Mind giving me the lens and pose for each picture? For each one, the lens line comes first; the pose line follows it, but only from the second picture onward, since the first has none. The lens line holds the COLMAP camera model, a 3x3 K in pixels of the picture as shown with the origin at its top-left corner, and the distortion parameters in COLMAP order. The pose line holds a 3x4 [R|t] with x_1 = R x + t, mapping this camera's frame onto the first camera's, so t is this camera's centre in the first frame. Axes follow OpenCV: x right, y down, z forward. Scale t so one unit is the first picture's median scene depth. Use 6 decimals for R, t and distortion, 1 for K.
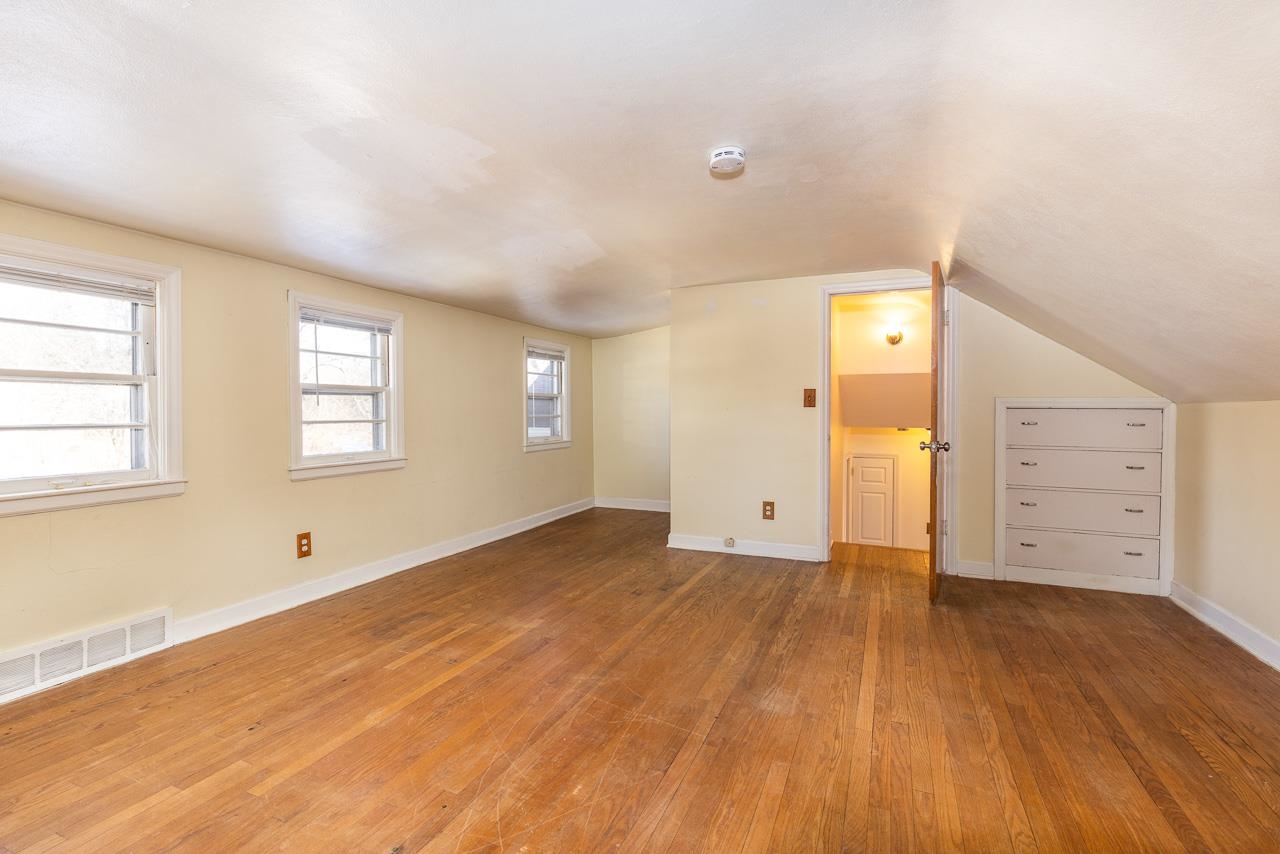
lens RADIAL K [[581.9, 0, 634.0], [0, 581.9, 428.9], [0, 0, 1]] dist [0.012959, 0.000051]
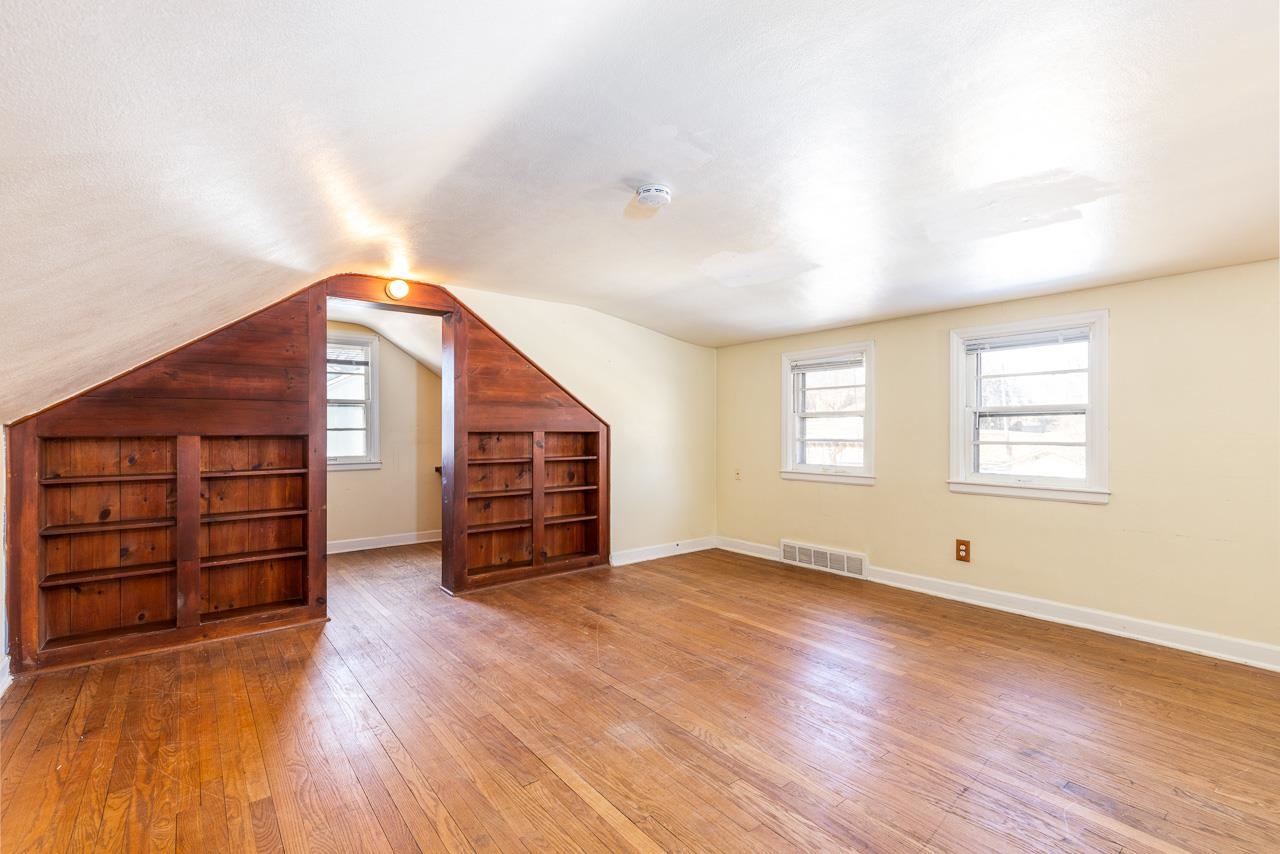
lens RADIAL K [[581.9, 0, 634.0], [0, 581.9, 428.9], [0, 0, 1]] dist [0.012959, 0.000051]
pose [[-0.482790, -0.004549, -0.875724, 0.925593], [-0.026057, 0.999618, 0.009173, -0.037886], [0.875348, 0.027247, -0.482725, 1.239220]]
